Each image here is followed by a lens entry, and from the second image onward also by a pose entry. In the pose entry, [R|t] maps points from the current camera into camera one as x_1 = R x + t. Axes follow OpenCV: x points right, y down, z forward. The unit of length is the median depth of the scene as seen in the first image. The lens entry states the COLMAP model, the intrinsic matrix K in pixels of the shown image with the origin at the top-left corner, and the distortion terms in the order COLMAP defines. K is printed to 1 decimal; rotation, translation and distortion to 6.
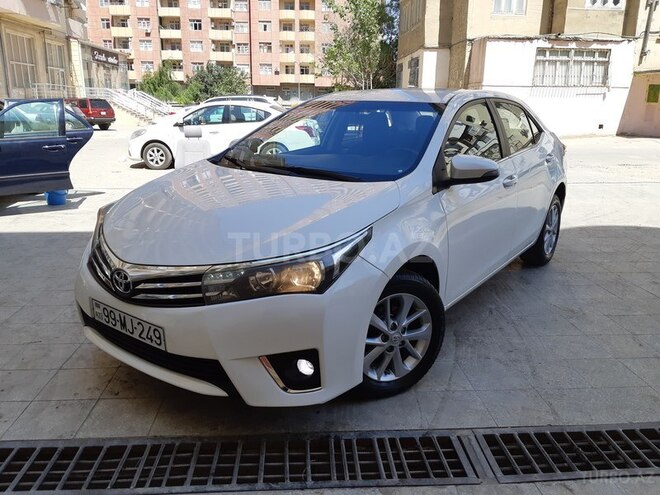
lens RADIAL K [[527.6, 0, 330.0], [0, 527.6, 247.5], [0, 0, 1]] dist [0.075630, -0.132521]
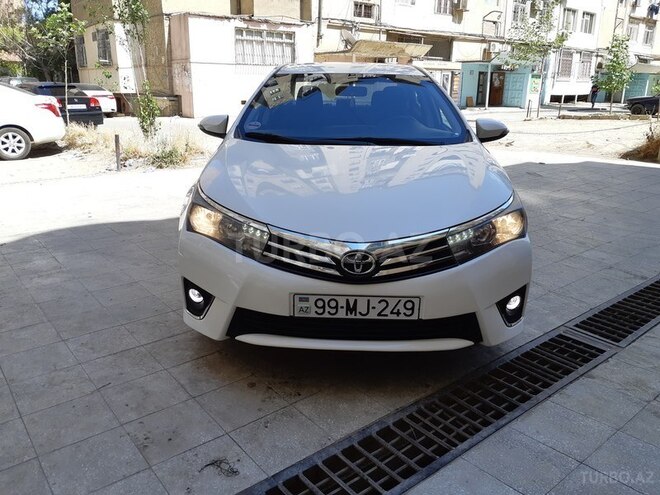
lens RADIAL K [[527.9, 0, 330.0], [0, 527.9, 247.5], [0, 0, 1]] dist [0.039827, -0.065292]
pose [[0.811121, -0.172132, 0.558975, -0.121863], [0.149702, 0.984977, 0.086085, -0.006624], [-0.565396, 0.013854, 0.824704, 0.031705]]
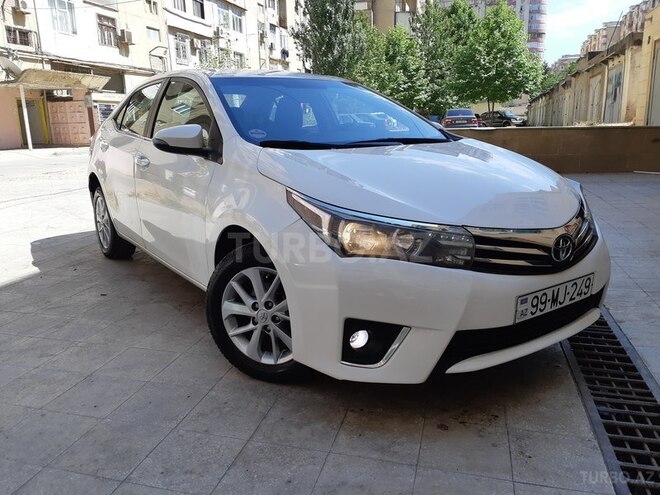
lens RADIAL K [[527.9, 0, 330.0], [0, 527.9, 247.5], [0, 0, 1]] dist [0.039827, -0.065292]
pose [[0.306693, -0.235248, 0.922279, -0.171082], [0.267720, 0.951176, 0.153591, -0.023180], [-0.913381, 0.199807, 0.354699, 0.132378]]
